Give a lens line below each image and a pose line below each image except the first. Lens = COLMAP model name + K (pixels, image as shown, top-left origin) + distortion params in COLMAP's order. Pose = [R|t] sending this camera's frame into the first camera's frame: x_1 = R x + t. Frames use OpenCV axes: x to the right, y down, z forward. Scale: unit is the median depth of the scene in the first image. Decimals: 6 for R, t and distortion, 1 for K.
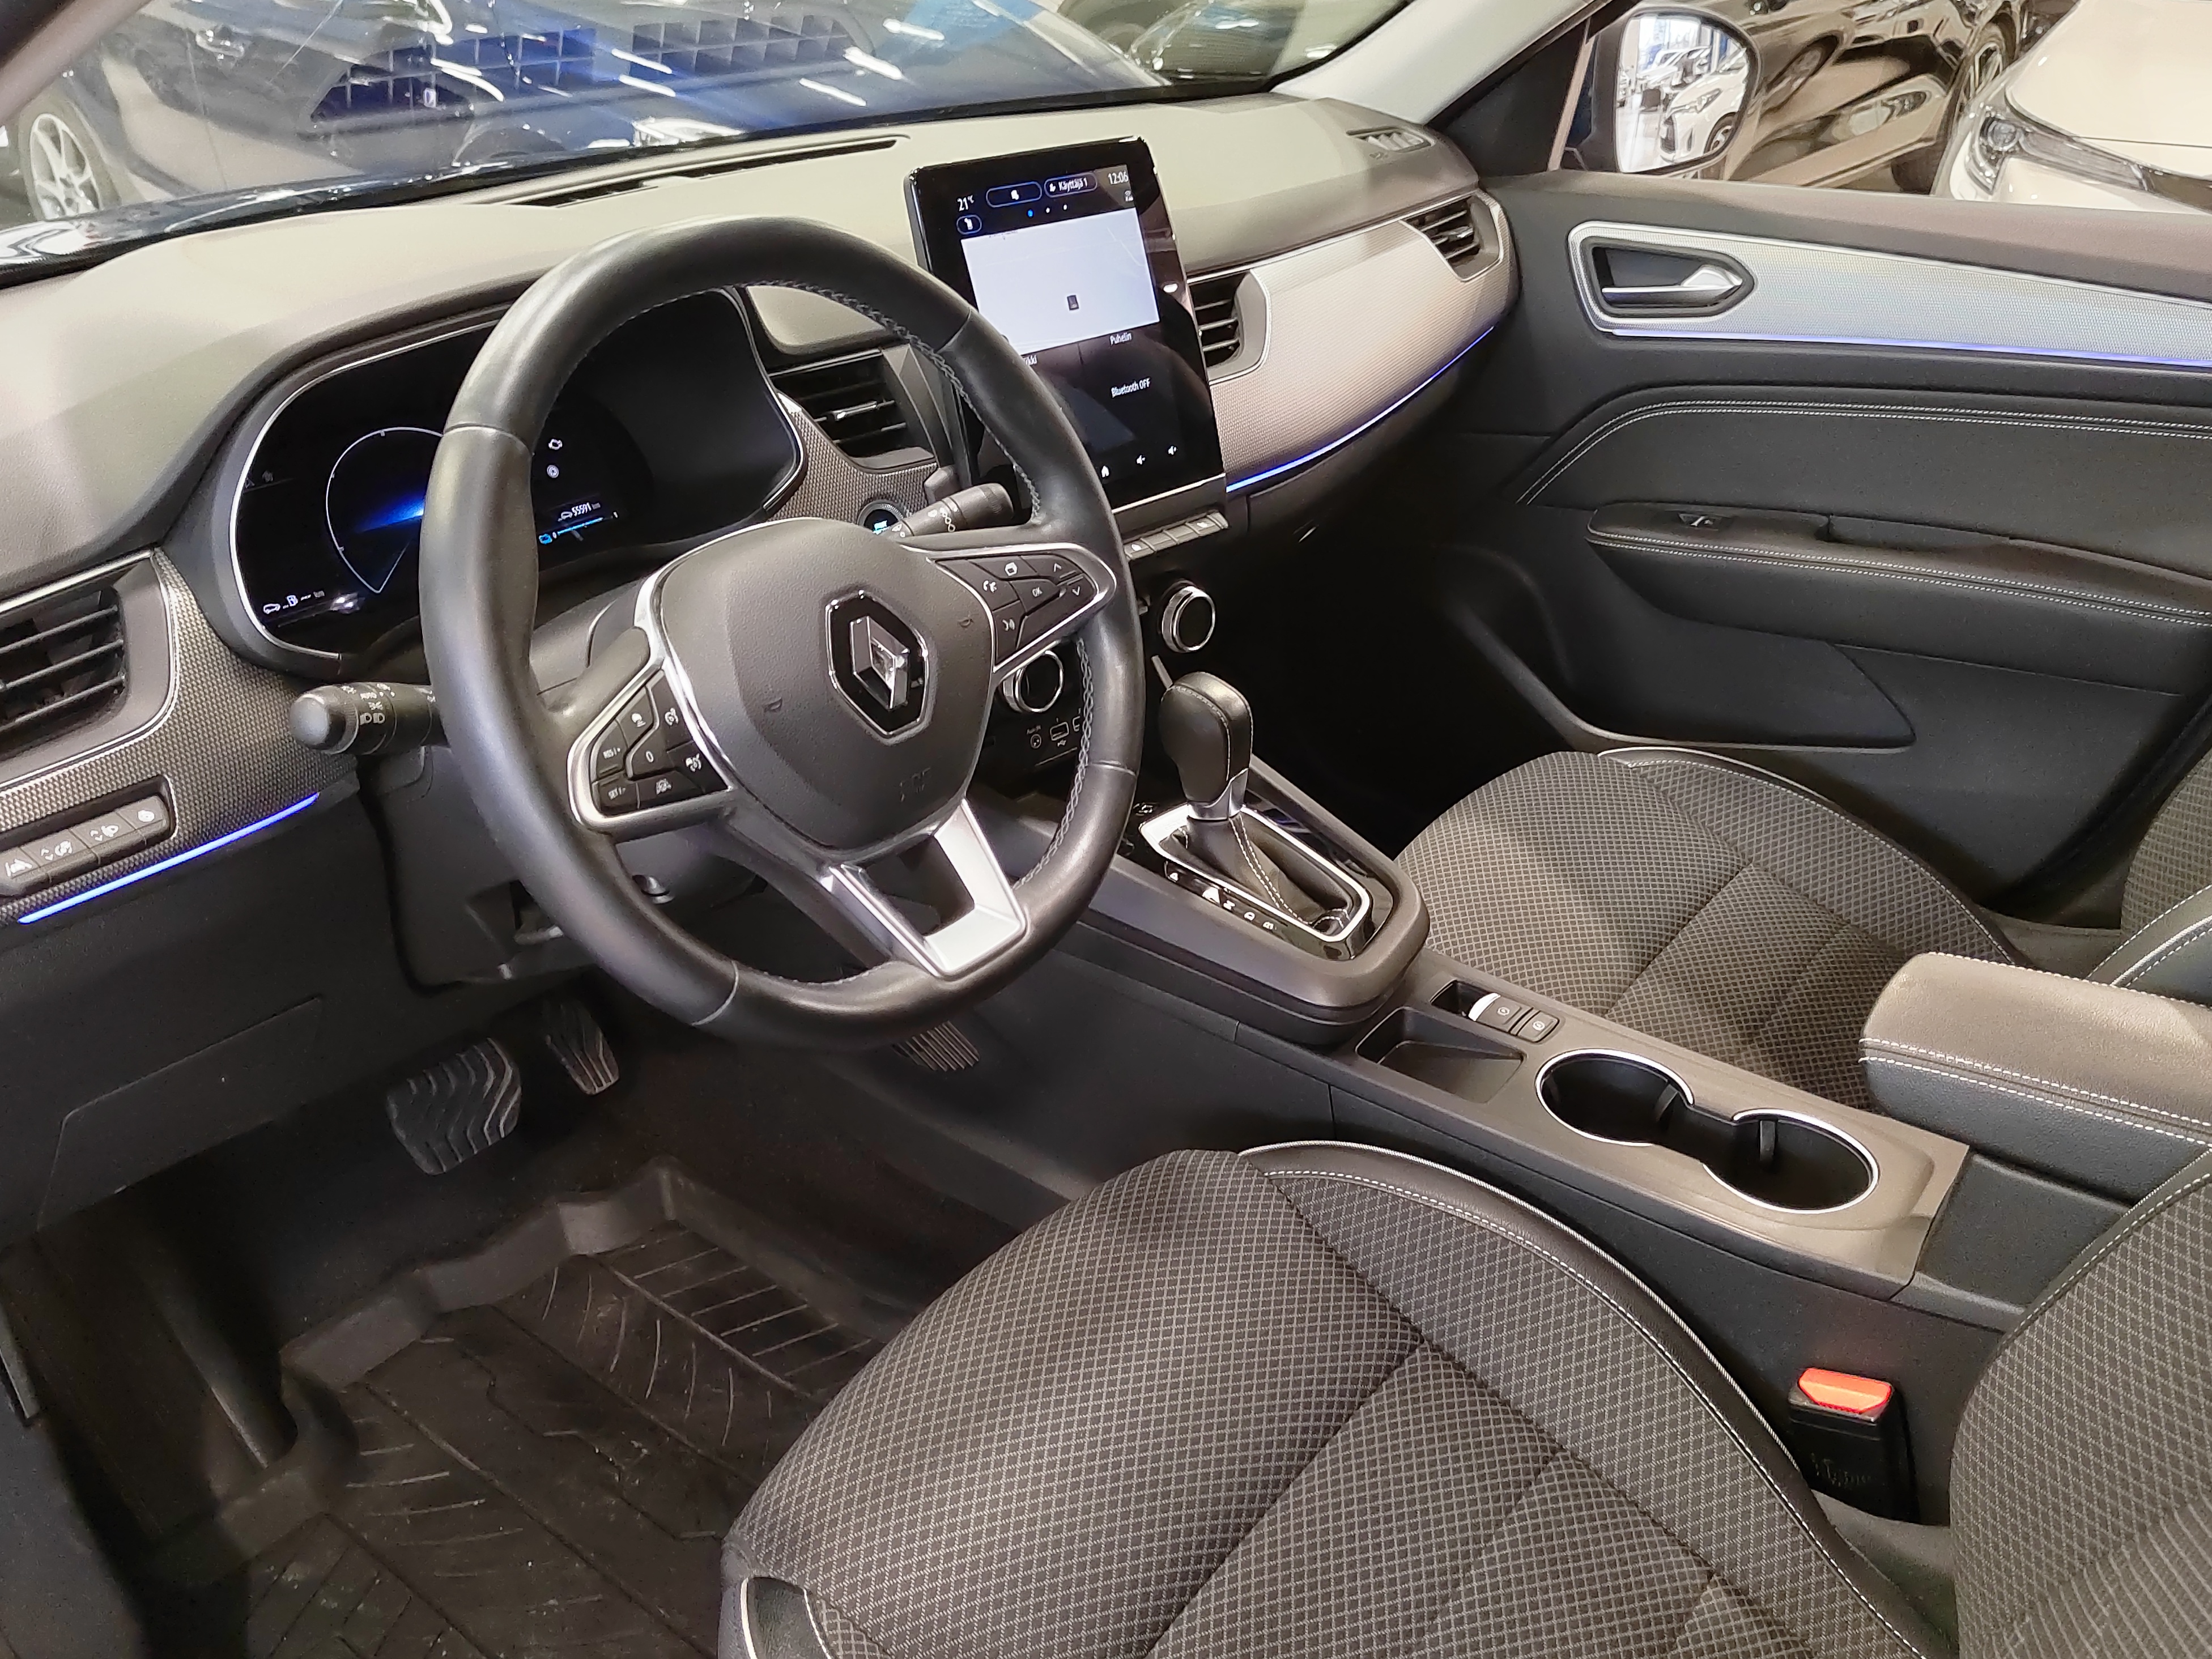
lens RADIAL K [[1806.7, 0, 1100.3], [0, 1806.7, 843.5], [0, 0, 1]] dist [0.028678, -0.014724]
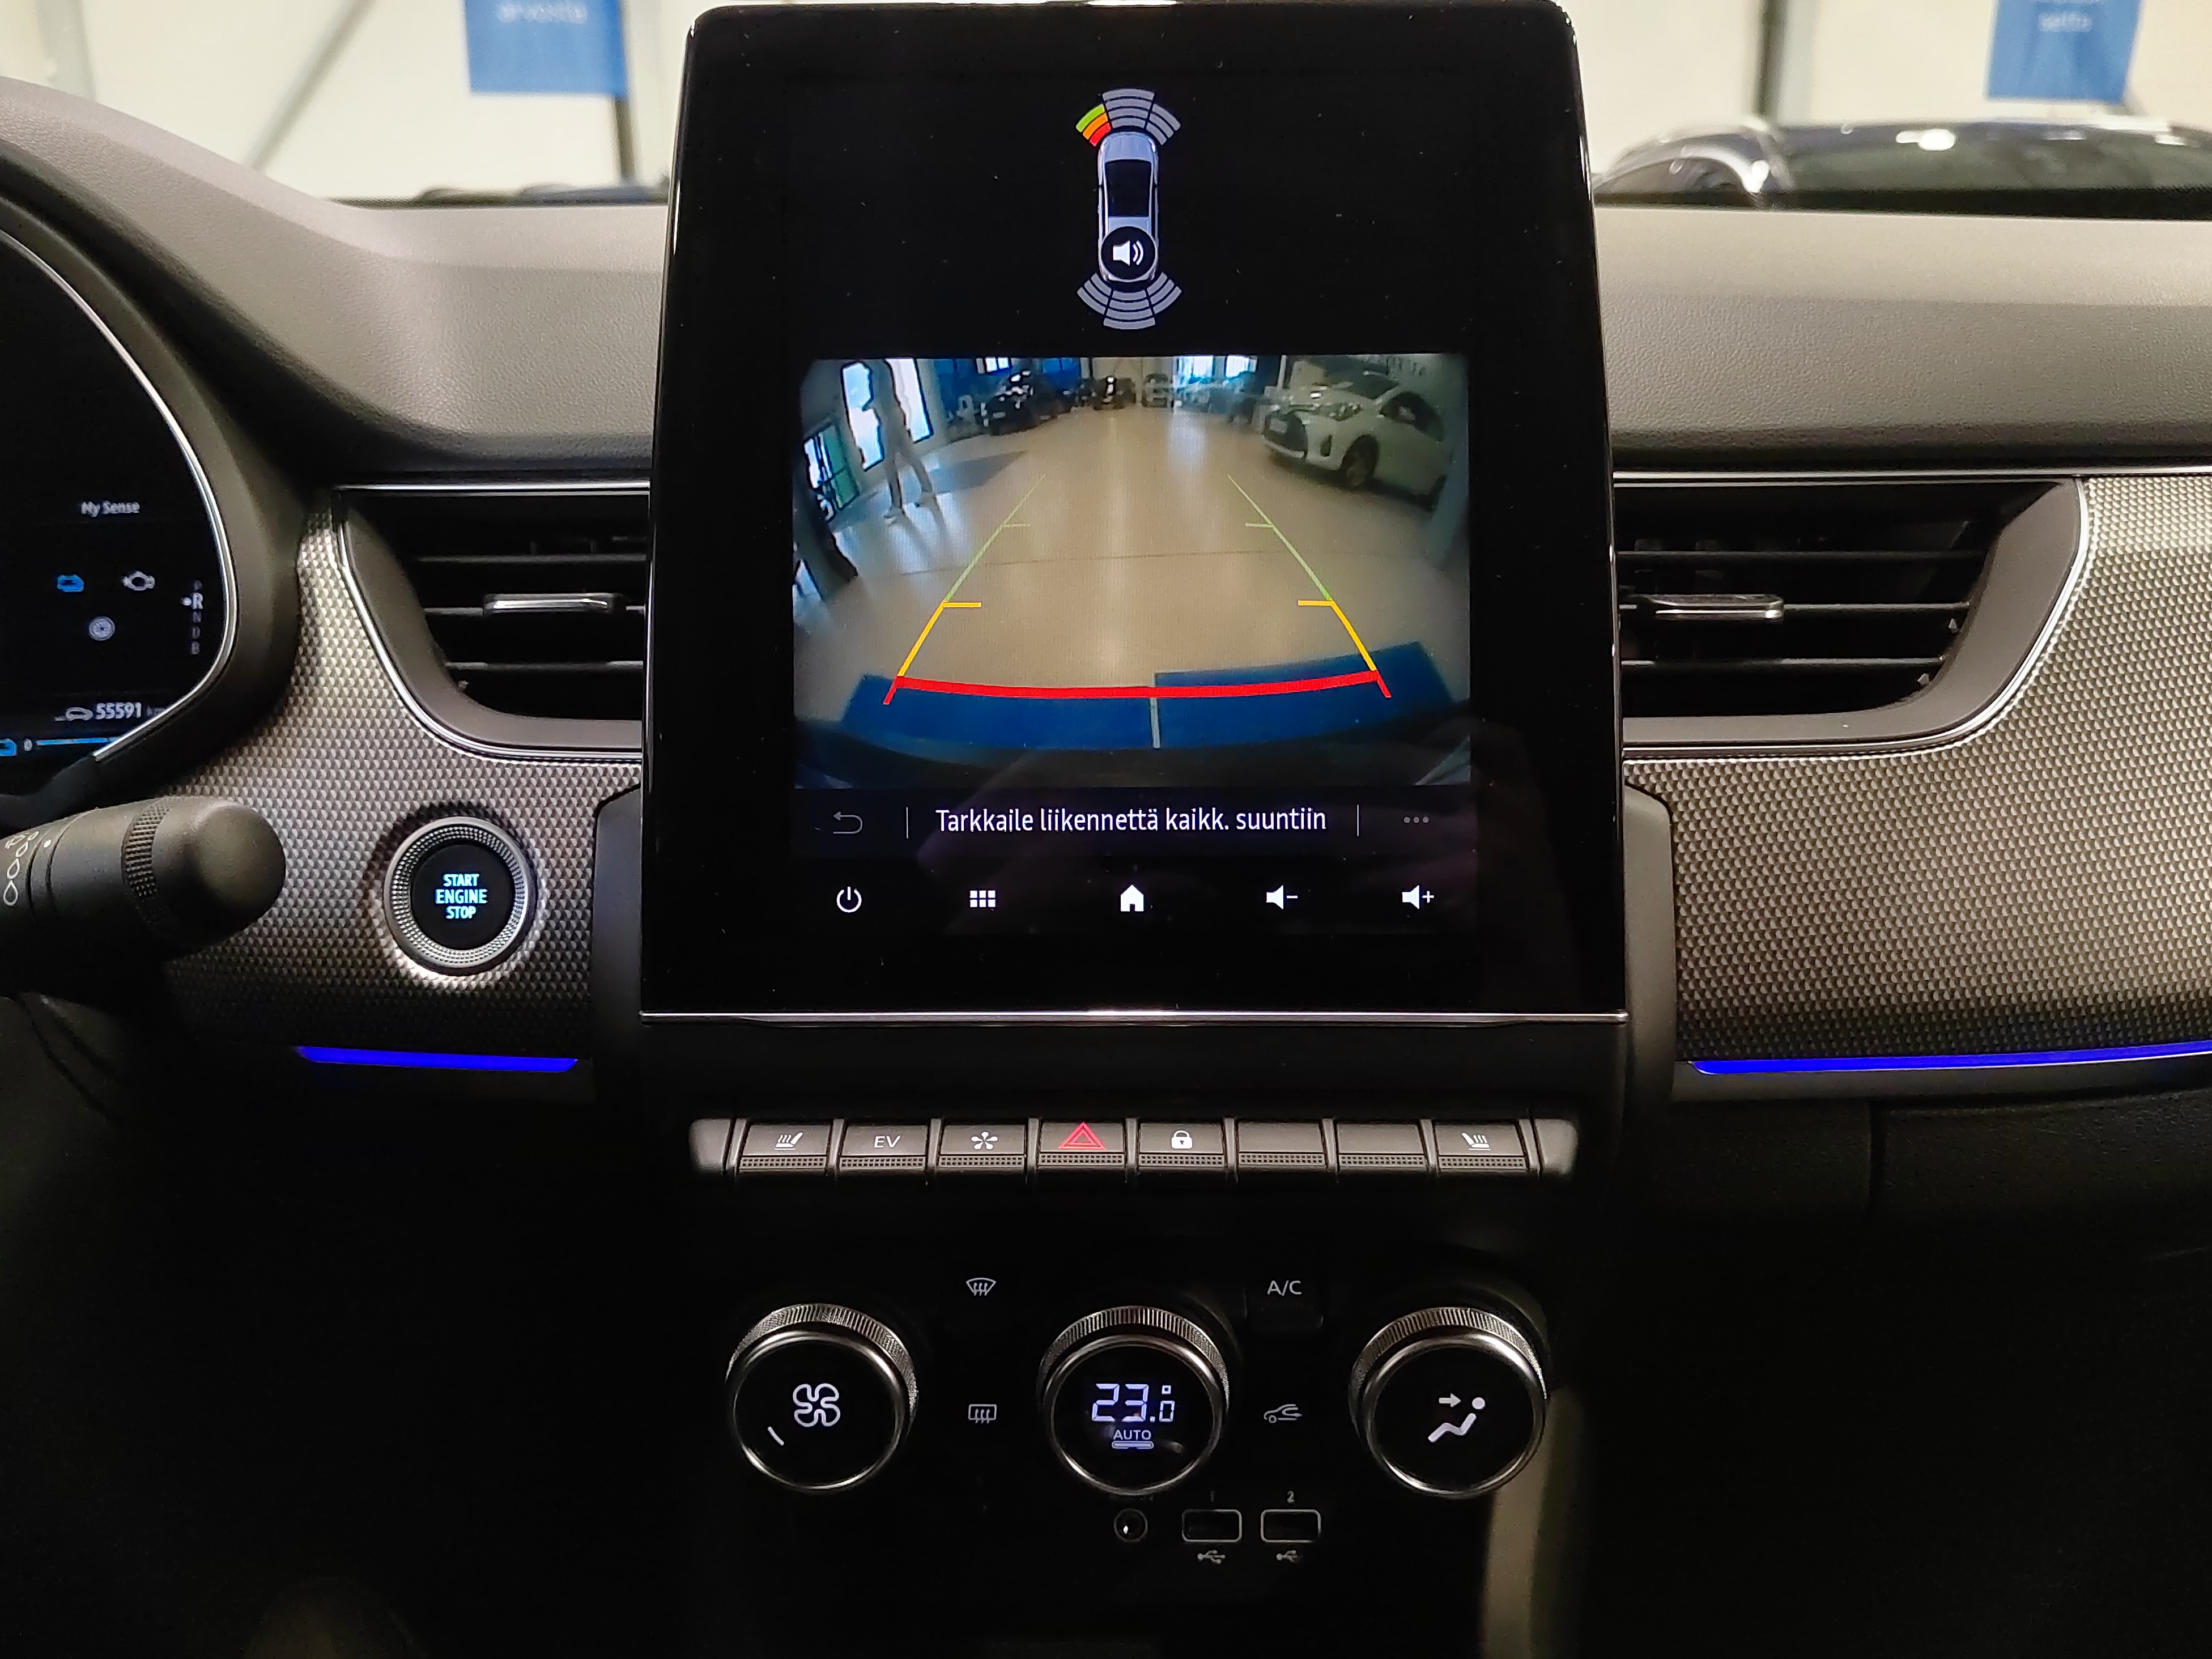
lens RADIAL K [[1806.7, 0, 1100.3], [0, 1806.7, 843.5], [0, 0, 1]] dist [0.028678, -0.014724]
pose [[0.700555, 0.203570, -0.683946, 0.187149], [-0.337716, 0.938899, -0.066462, -0.156137], [0.628627, 0.277540, 0.726499, 0.609701]]
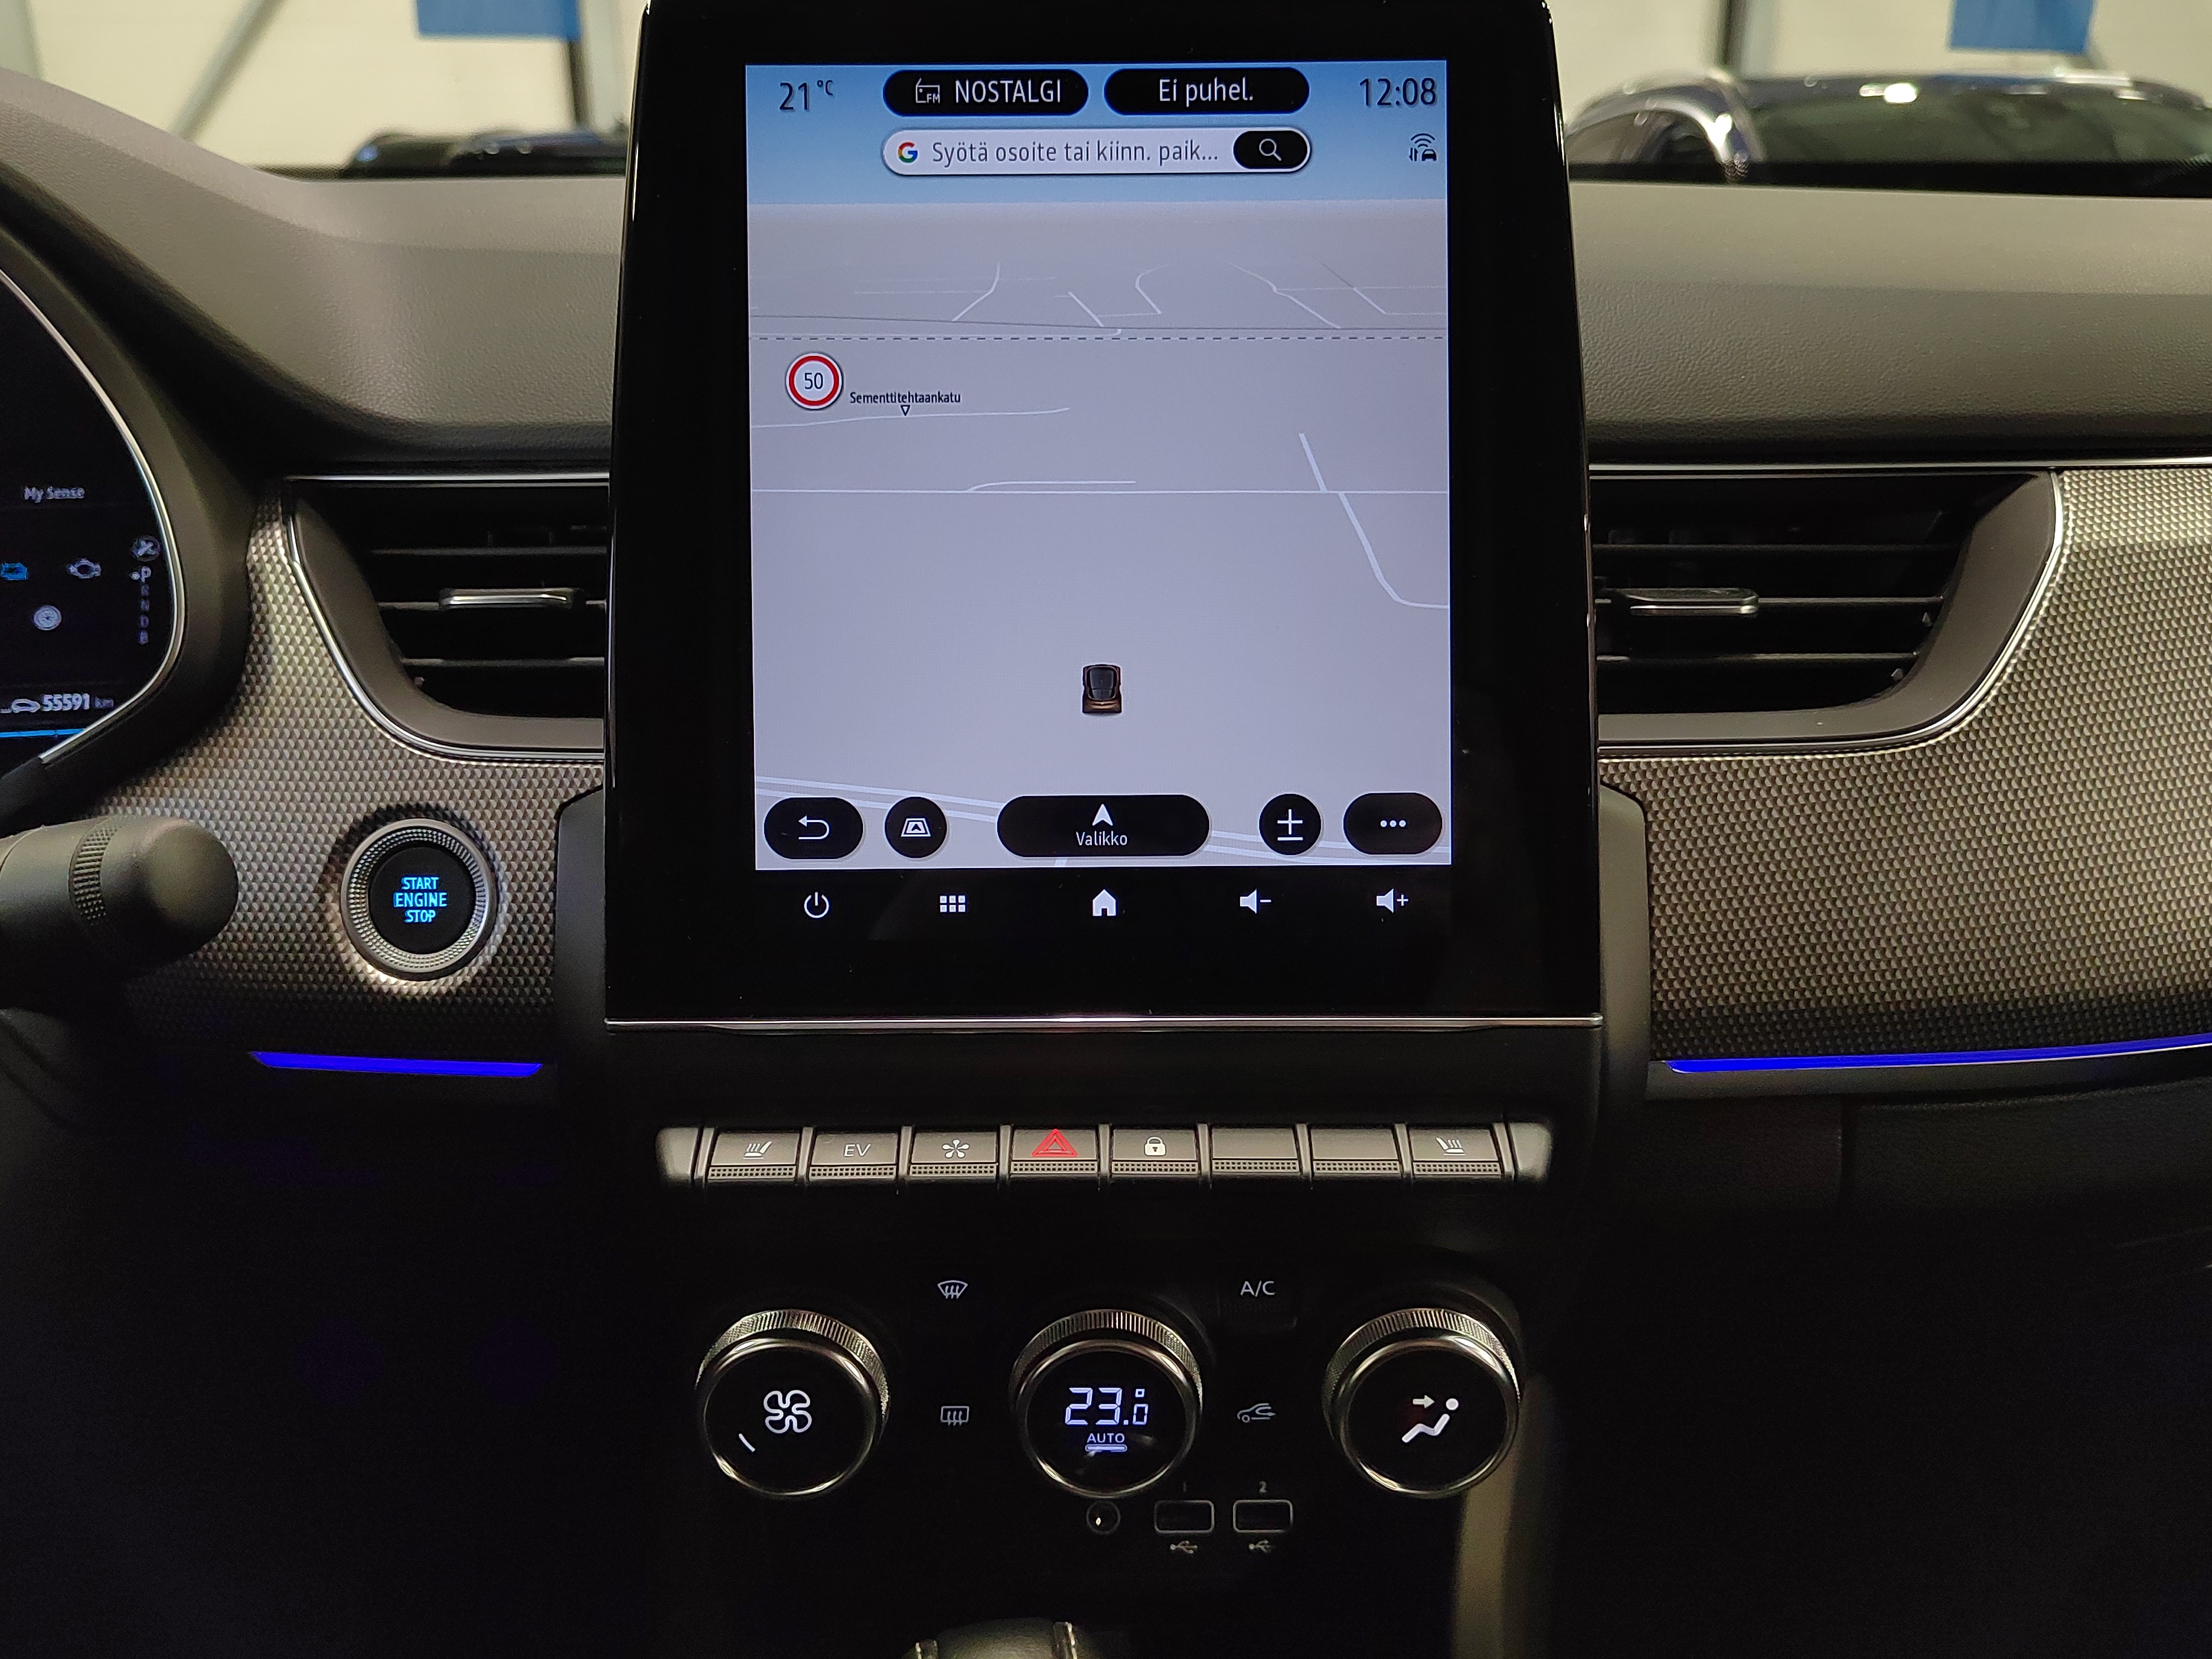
lens RADIAL K [[1806.7, 0, 1100.3], [0, 1806.7, 843.5], [0, 0, 1]] dist [0.028678, -0.014724]
pose [[0.714460, 0.217380, -0.665051, 0.182492], [-0.332833, 0.941672, -0.049764, -0.163033], [0.615443, 0.256905, 0.745138, 0.609661]]
